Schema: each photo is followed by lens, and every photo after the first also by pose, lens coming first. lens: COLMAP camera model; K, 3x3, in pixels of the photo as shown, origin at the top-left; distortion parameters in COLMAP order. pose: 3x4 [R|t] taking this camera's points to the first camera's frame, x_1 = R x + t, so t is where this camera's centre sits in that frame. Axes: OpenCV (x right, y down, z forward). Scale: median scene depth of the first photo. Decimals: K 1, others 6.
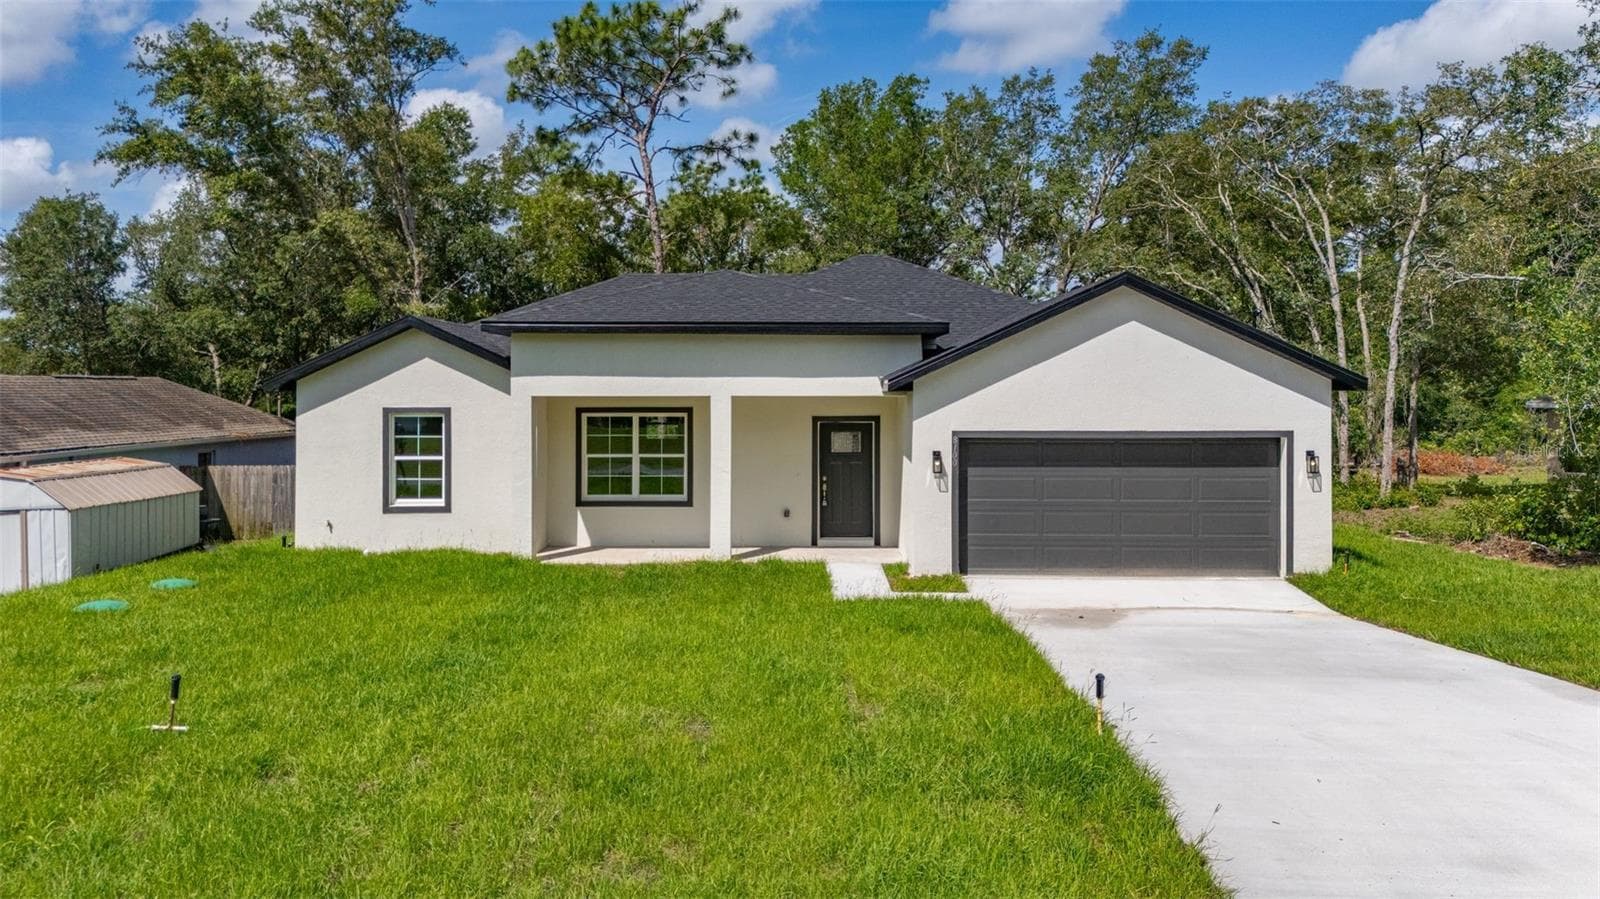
lens RADIAL K [[1194.1, 0, 802.7], [0, 1194.1, 399.2], [0, 0, 1]] dist [0.054519, -0.041907]
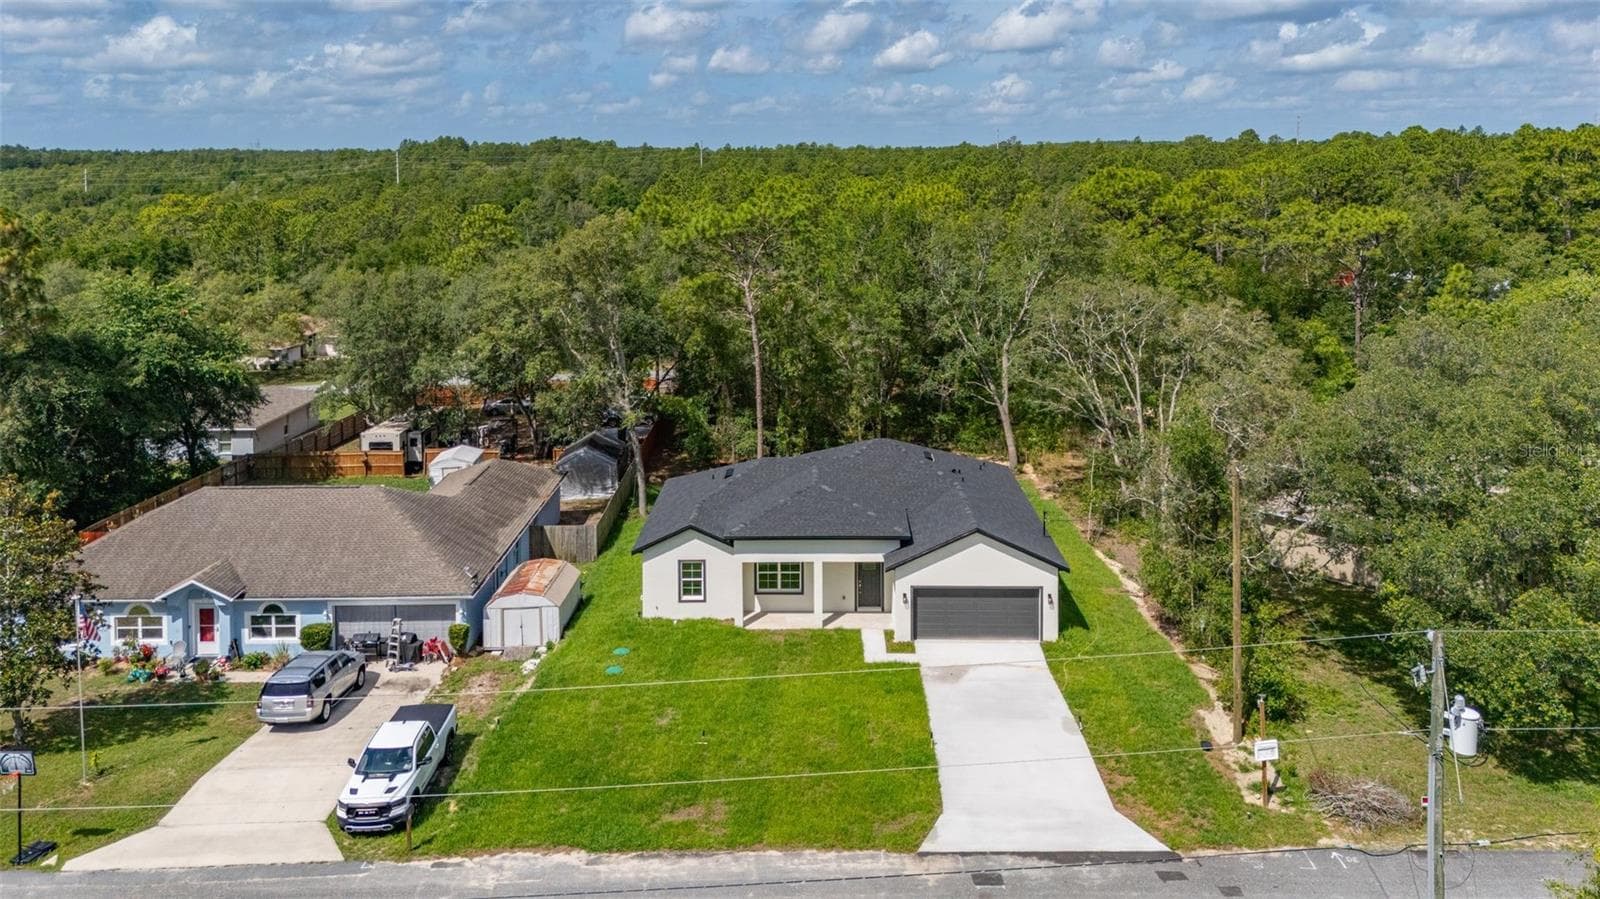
lens RADIAL K [[1226.2, 0, 808.5], [0, 1226.2, 262.6], [0, 0, 1]] dist [0.029334, -0.004069]
pose [[0.999815, -0.004663, -0.018640, -0.037349], [0.006028, 0.997251, 0.073847, -0.765179], [0.018244, -0.073946, 0.997095, -1.405610]]
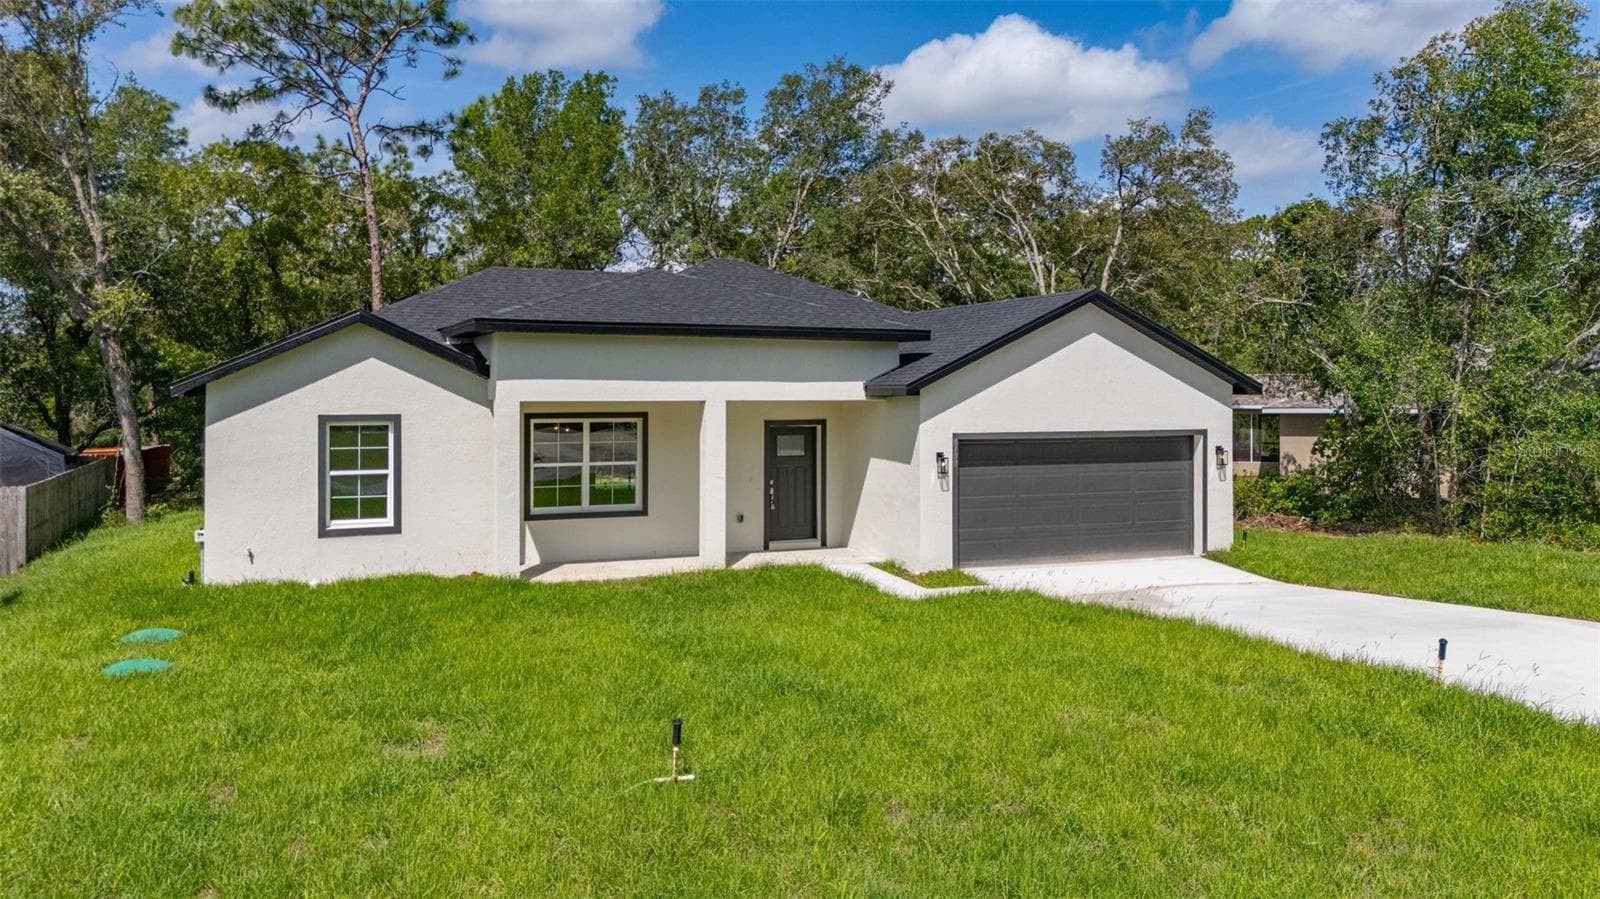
lens RADIAL K [[1185.4, 0, 806.7], [0, 1185.4, 383.0], [0, 0, 1]] dist [0.034852, -0.007412]
pose [[0.919153, 0.002886, 0.393890, -0.362250], [0.001547, 0.999939, -0.010938, -0.006034], [-0.393898, 0.010663, 0.919092, 0.076433]]
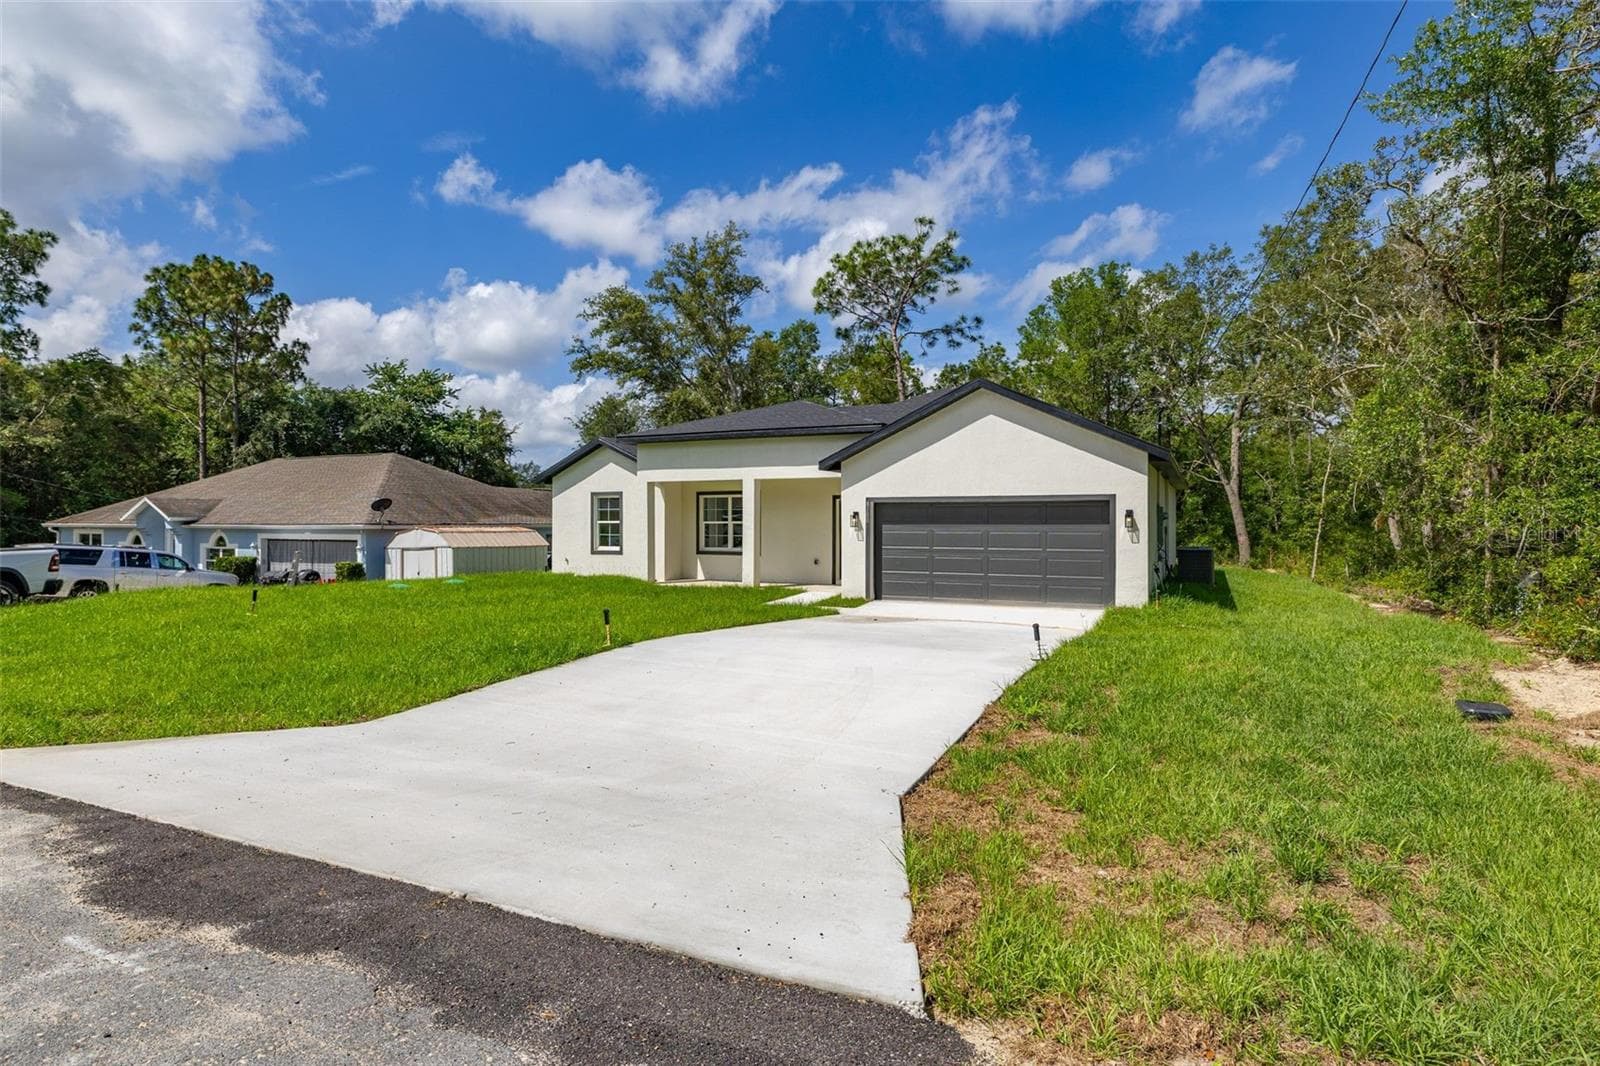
lens RADIAL K [[827.6, 0, 800.0], [0, 827.6, 533.0], [0, 0, 1]] dist [-0.004396, 0.000007]
pose [[0.899857, 0.005940, -0.436145, 0.433096], [-0.002375, 0.999959, 0.008719, 0.053352], [0.436179, -0.006810, 0.899834, 0.066130]]
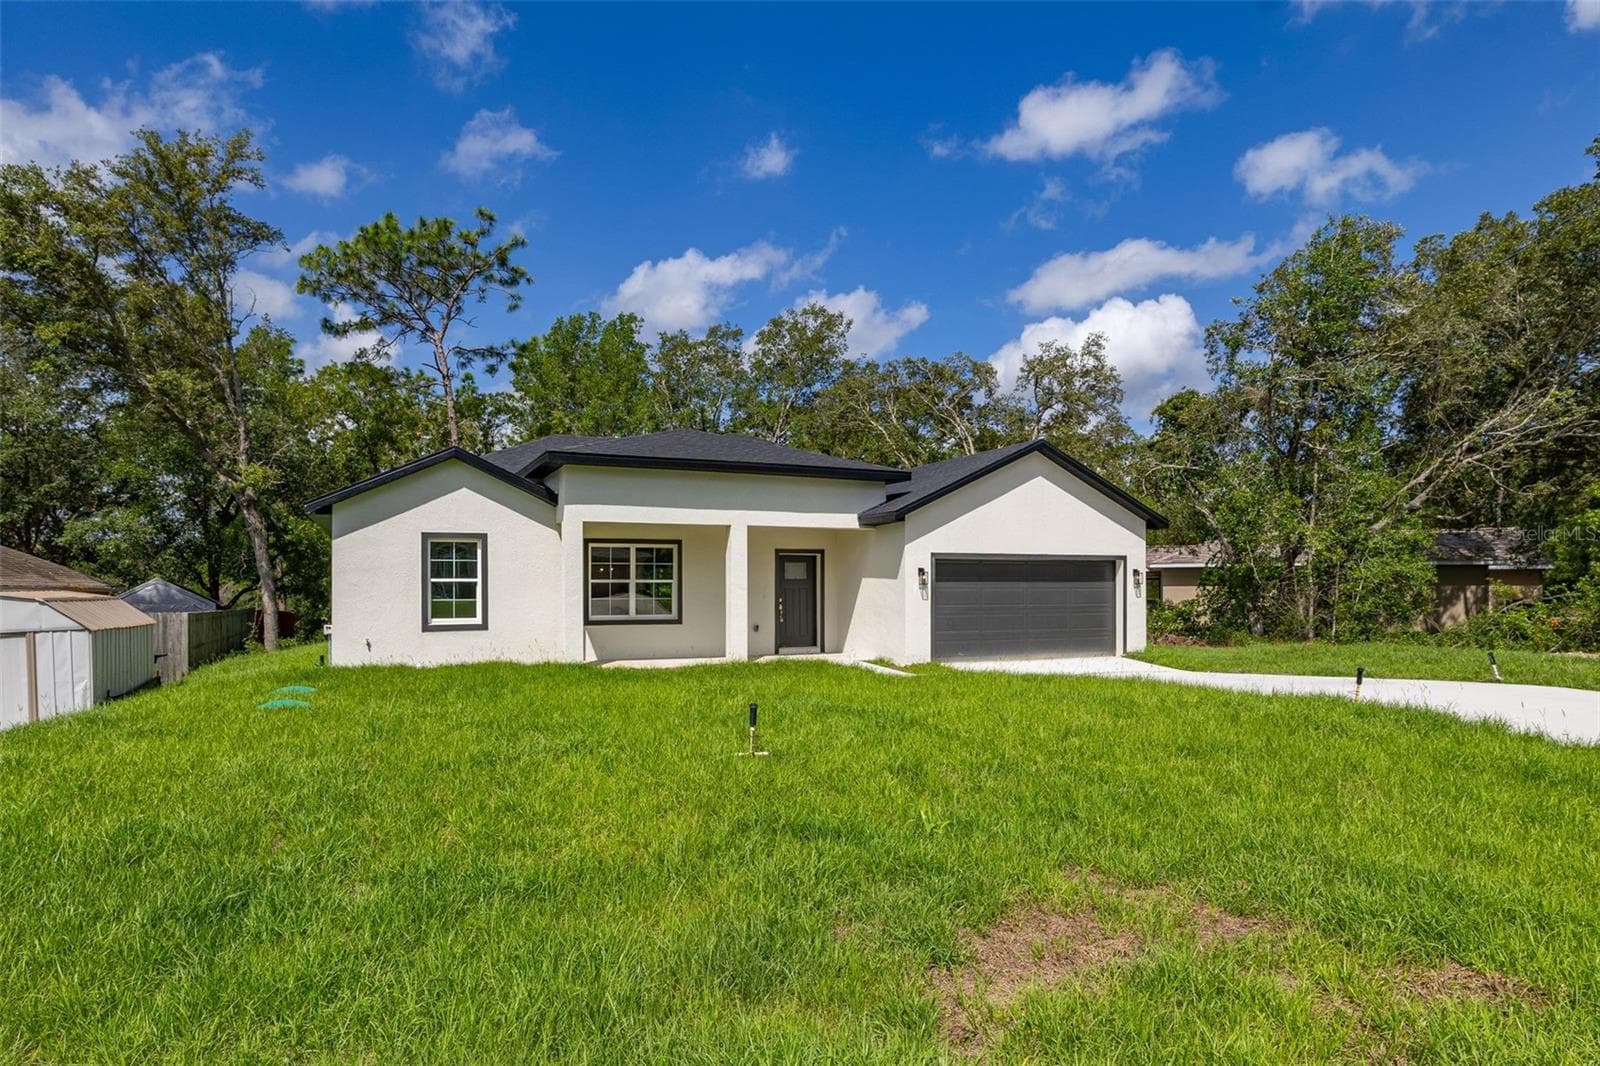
lens RADIAL K [[914.6, 0, 779.8], [0, 914.6, 584.5], [0, 0, 1]] dist [-0.007008, 0.001027]
pose [[0.917919, -0.001777, 0.396764, -0.377033], [0.005236, 0.999957, -0.007635, 0.060527], [-0.396734, 0.009086, 0.917889, 0.131323]]
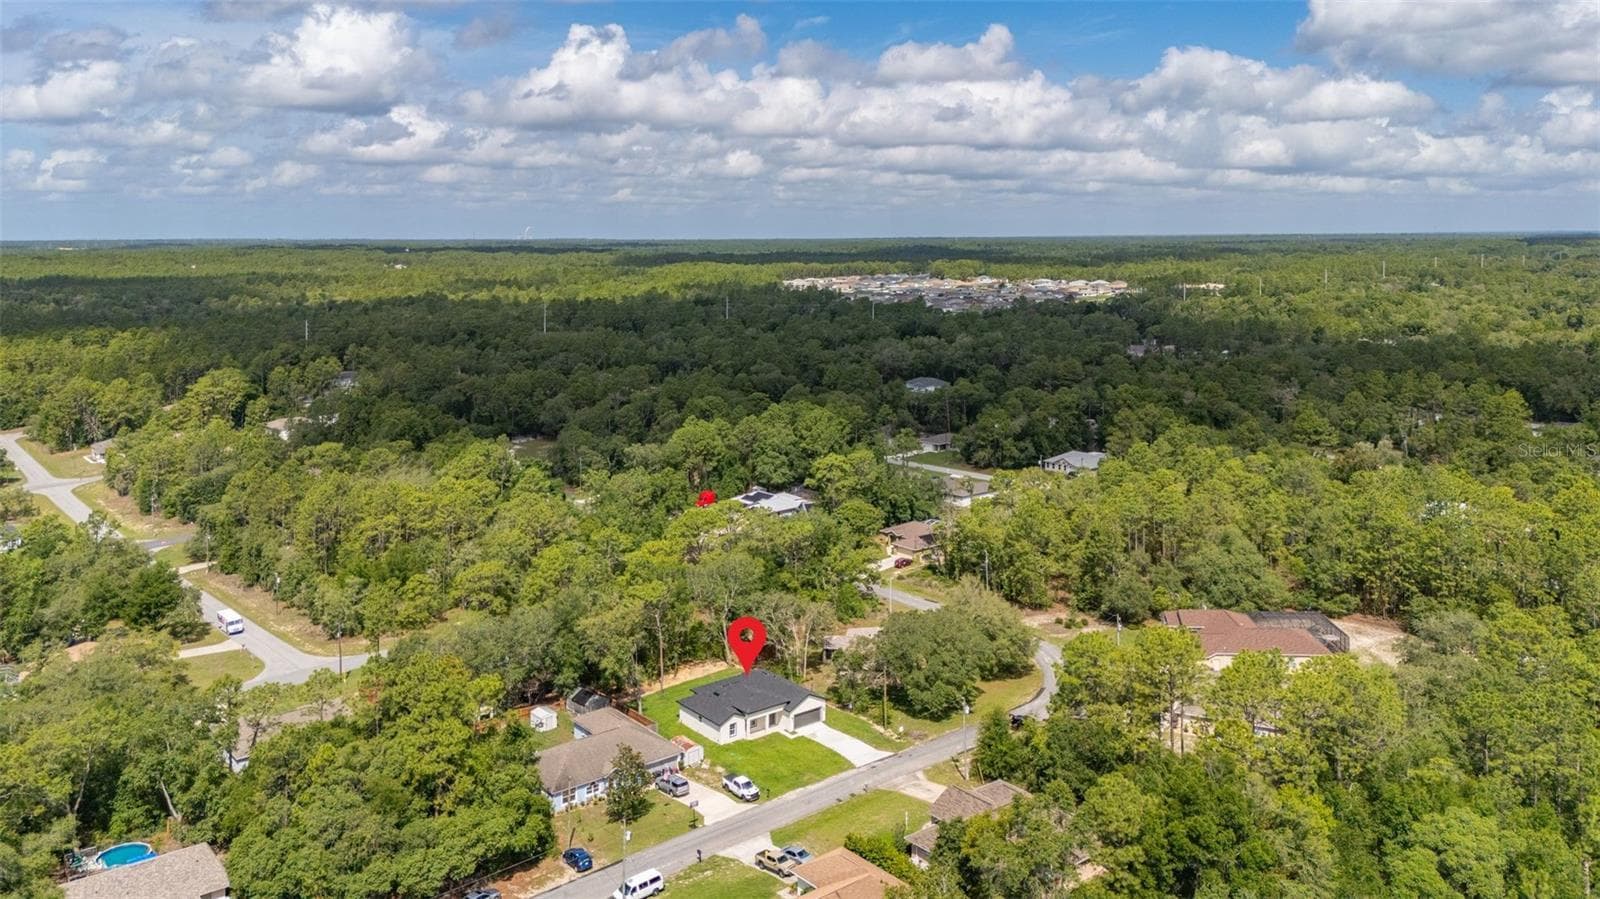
lens RADIAL K [[1220.7, 0, 799.8], [0, 1220.7, 268.1], [0, 0, 1]] dist [0.057237, -0.044797]
pose [[0.789351, -0.018811, 0.613654, -4.990798], [0.008861, 0.999775, 0.019249, -3.215621], [-0.613878, -0.009757, 0.789341, -5.790609]]
